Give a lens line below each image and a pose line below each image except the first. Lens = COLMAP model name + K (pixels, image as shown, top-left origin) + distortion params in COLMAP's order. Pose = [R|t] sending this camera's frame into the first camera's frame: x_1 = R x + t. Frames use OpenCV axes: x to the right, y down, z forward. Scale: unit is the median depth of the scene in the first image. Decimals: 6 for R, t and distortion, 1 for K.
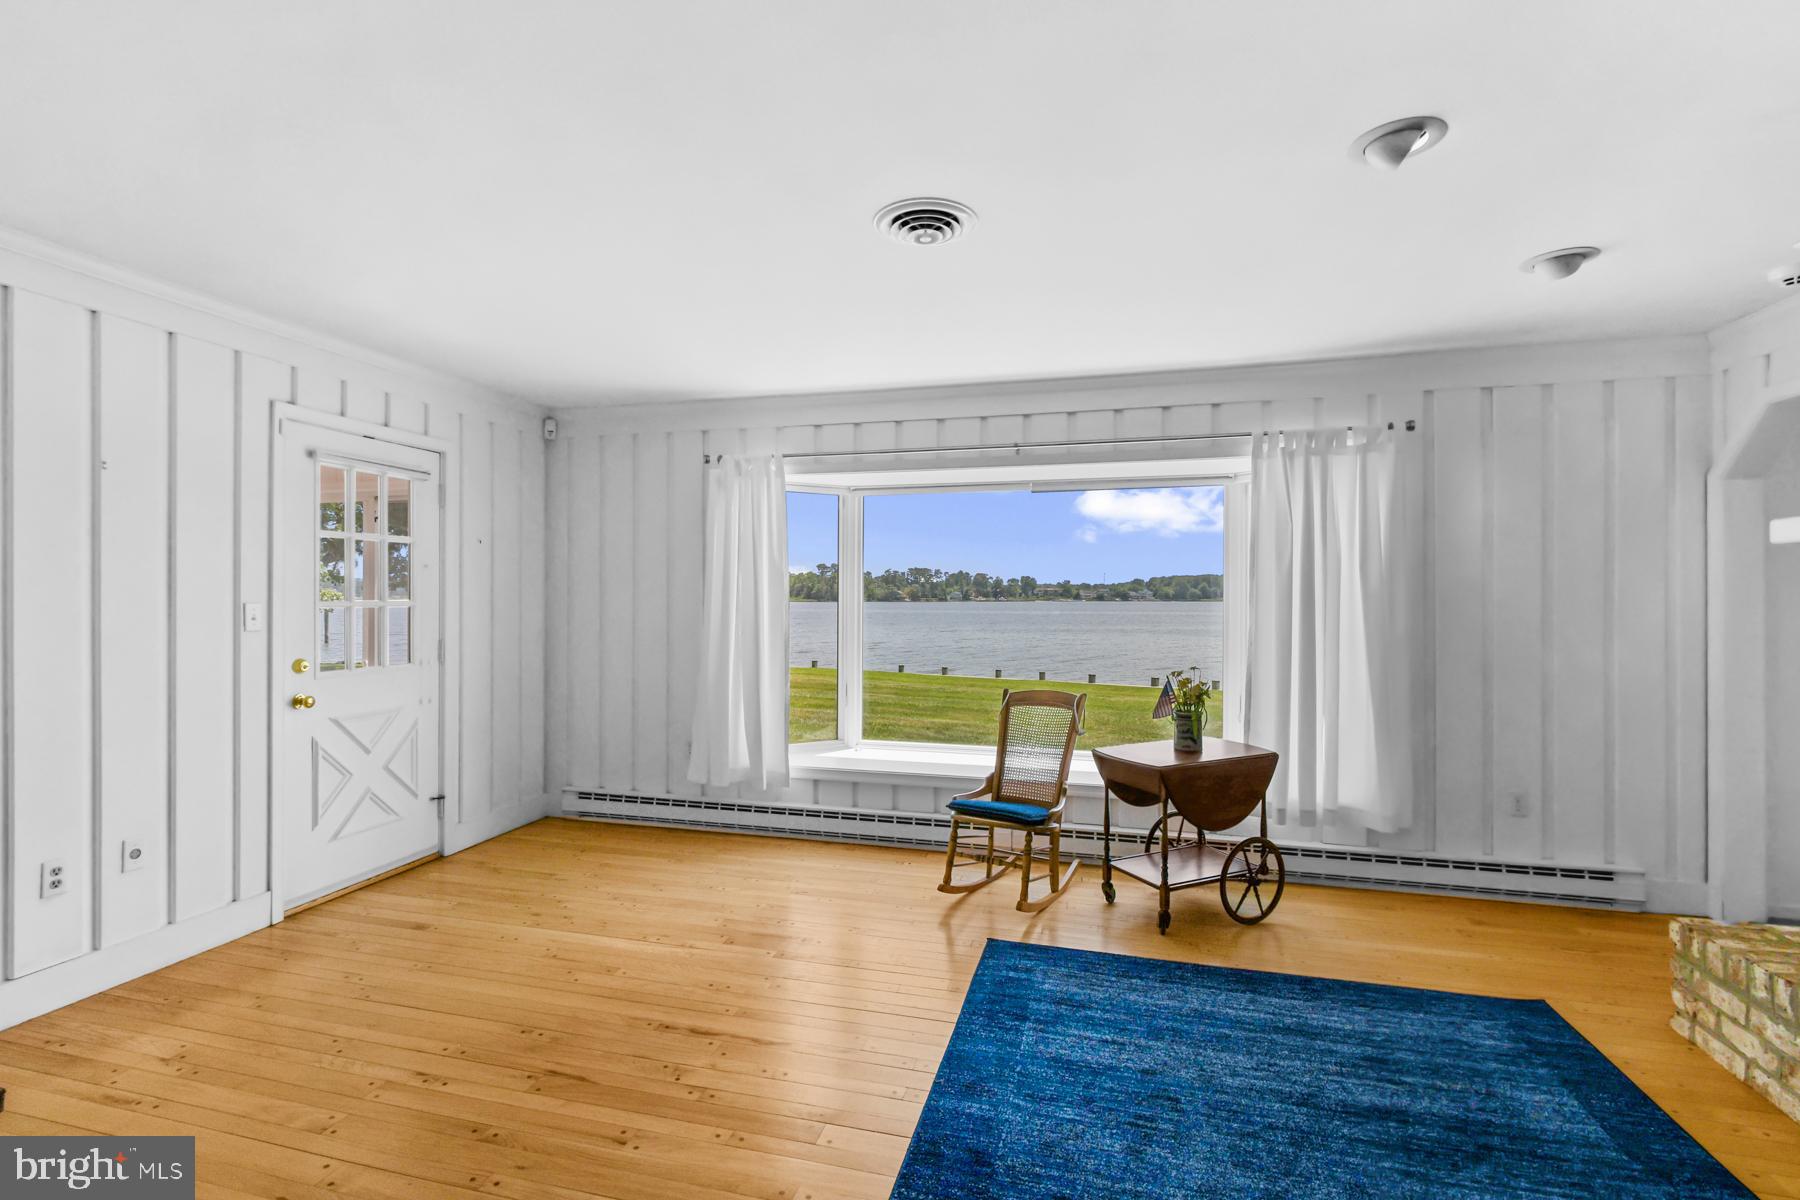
lens RADIAL K [[833.8, 0, 900.0], [0, 833.8, 600.0], [0, 0, 1]] dist [-0.000162, 0.000284]
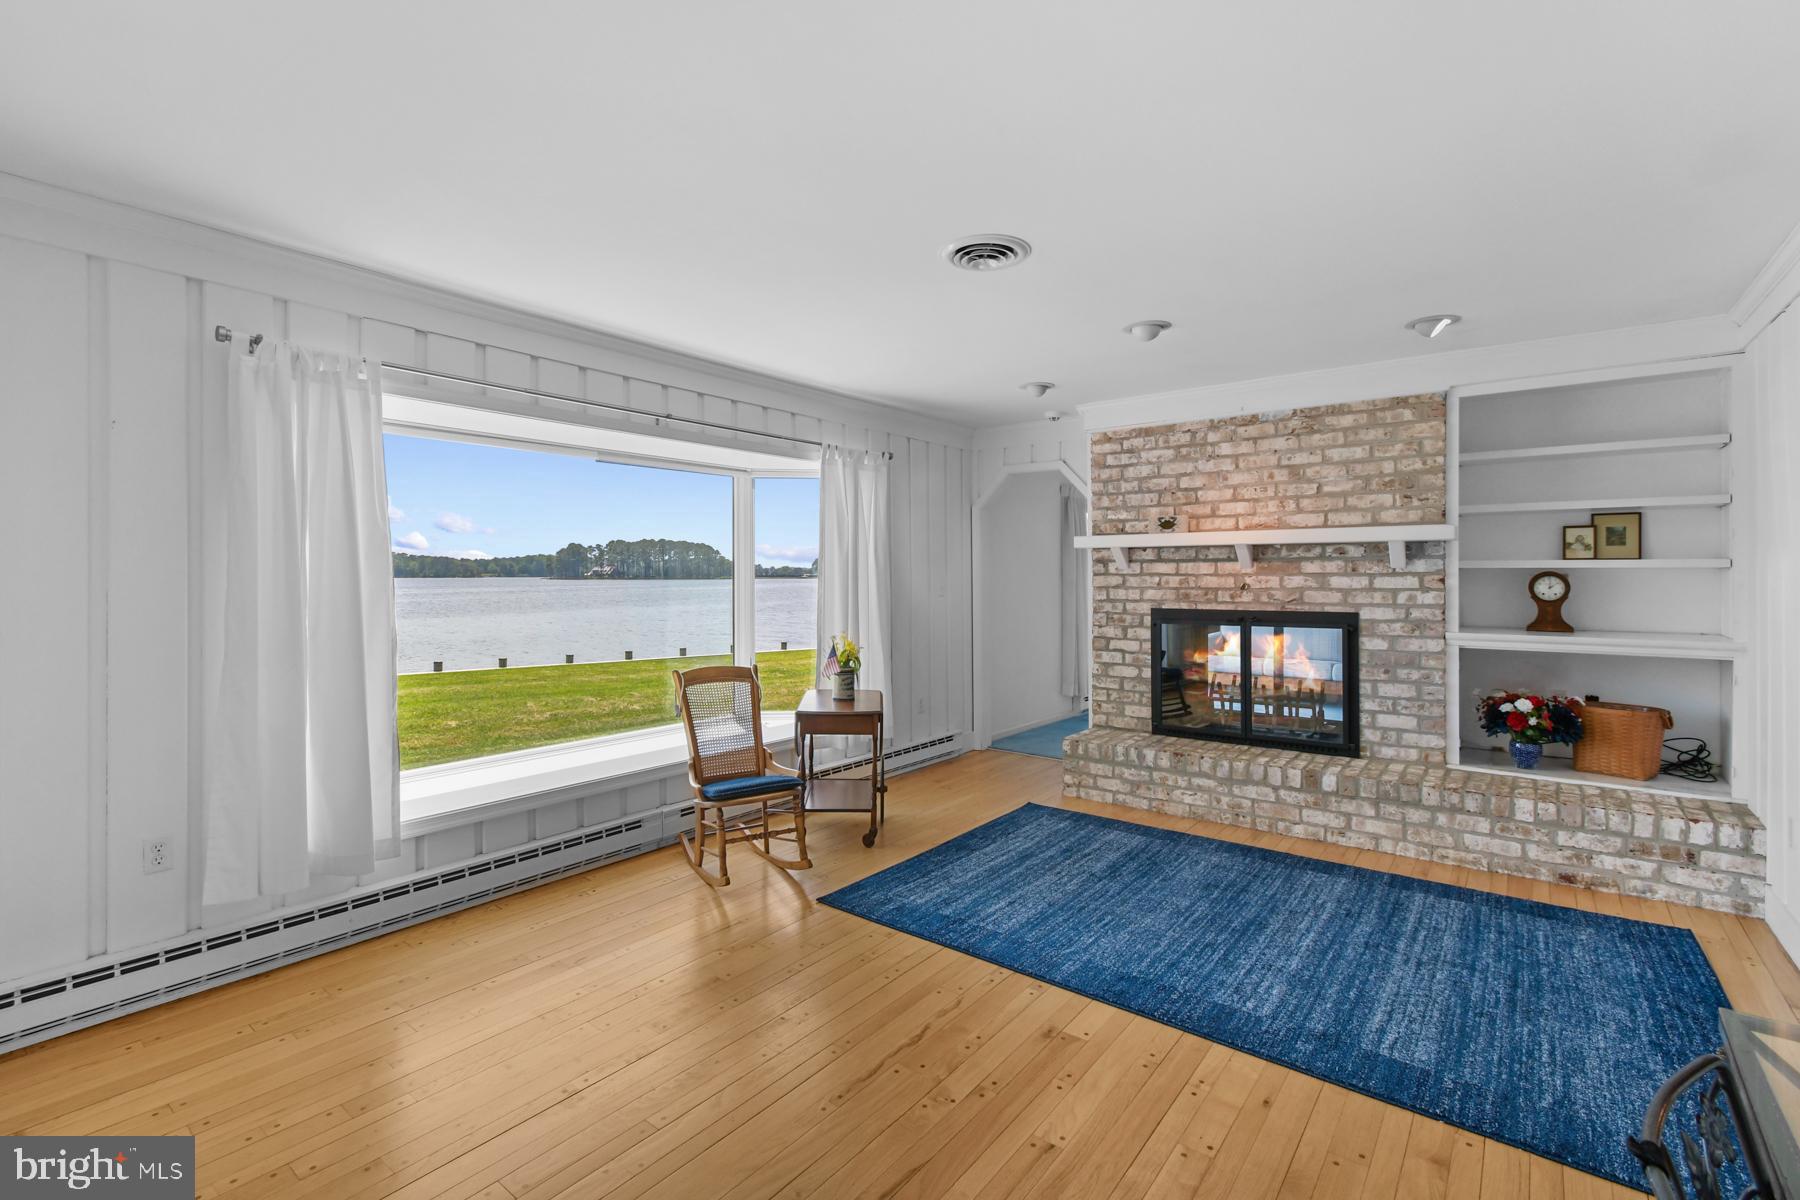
lens RADIAL K [[816.7, 0, 889.0], [0, 816.7, 573.0], [0, 0, 1]] dist [0.000665, 0.000203]
pose [[0.393479, 0.000027, 0.919334, -0.996770], [0.003126, 0.999994, -0.001367, -0.004235], [-0.919328, 0.003411, 0.393477, 0.630594]]
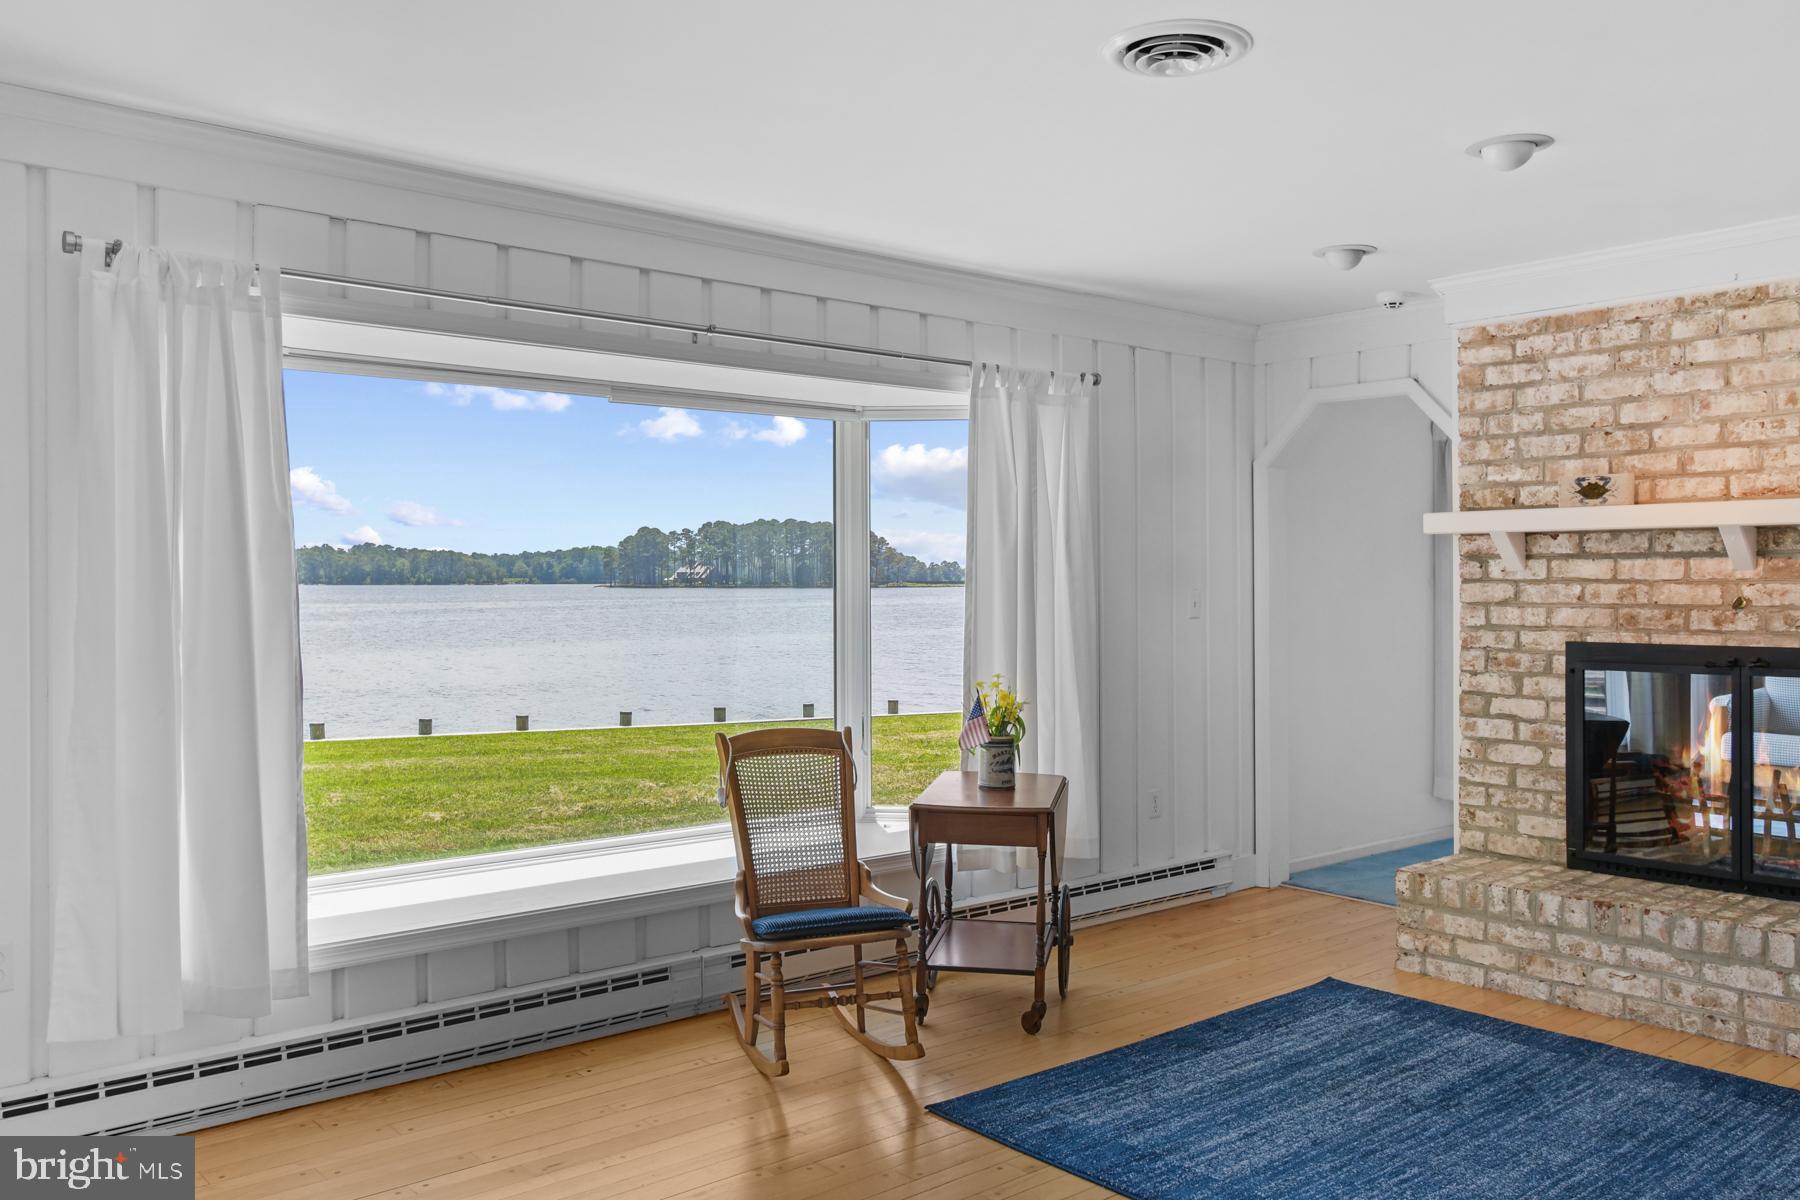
lens RADIAL K [[1441.0, 0, 908.5], [0, 1441.0, 586.8], [0, 0, 1]] dist [-0.001323, -0.007143]
pose [[0.560482, -0.005787, 0.828146, -1.026397], [0.003083, 0.999983, 0.004901, -0.005456], [-0.828161, -0.000194, 0.560491, 0.472677]]
